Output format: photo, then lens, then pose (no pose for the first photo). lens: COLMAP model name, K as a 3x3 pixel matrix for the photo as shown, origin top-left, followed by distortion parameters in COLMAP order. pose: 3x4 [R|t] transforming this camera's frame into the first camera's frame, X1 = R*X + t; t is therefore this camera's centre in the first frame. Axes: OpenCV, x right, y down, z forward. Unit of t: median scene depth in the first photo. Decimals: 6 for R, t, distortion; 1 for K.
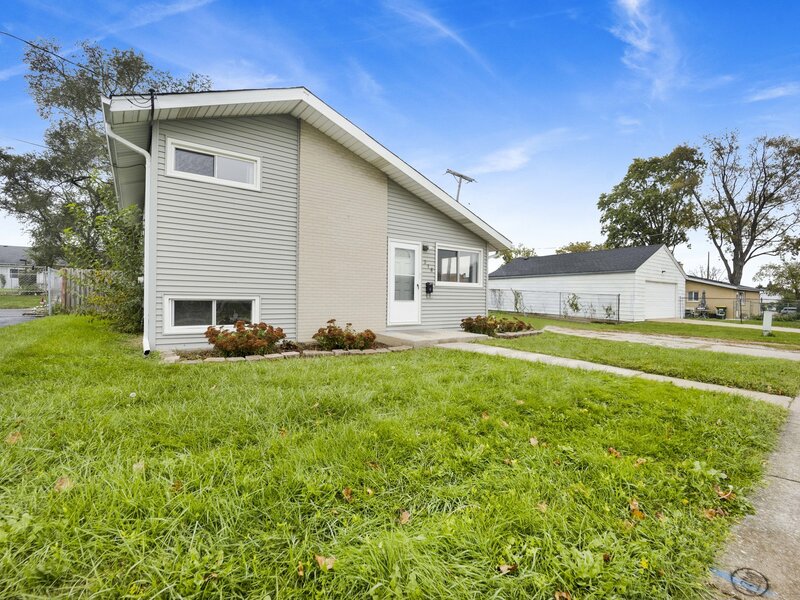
lens RADIAL K [[311.3, 0, 400.0], [0, 311.3, 300.0], [0, 0, 1]] dist [0.000533, 0.000012]
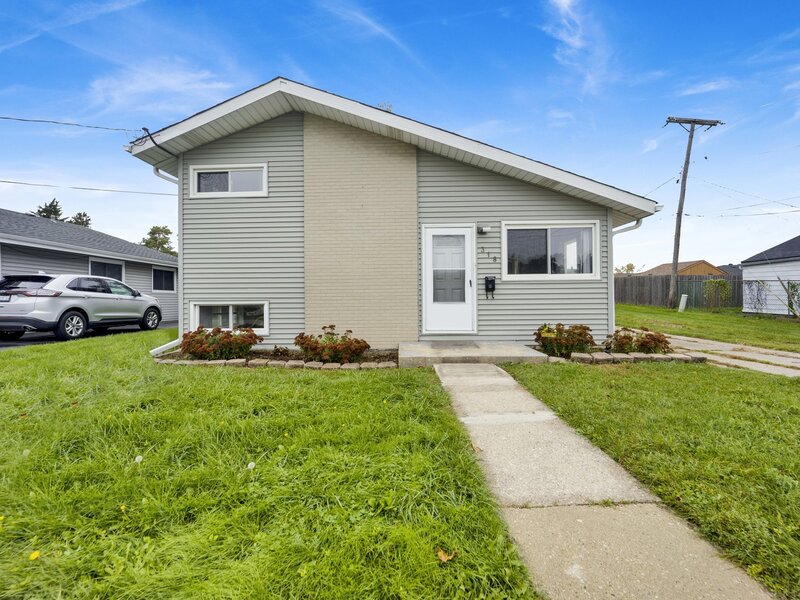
lens RADIAL K [[328.6, 0, 400.0], [0, 328.6, 300.0], [0, 0, 1]] dist [-0.000221, -0.000044]
pose [[0.836941, -0.022233, -0.546841, 0.362657], [0.016523, 0.999746, -0.015359, 0.006693], [0.547043, 0.003819, 0.837096, 0.259817]]
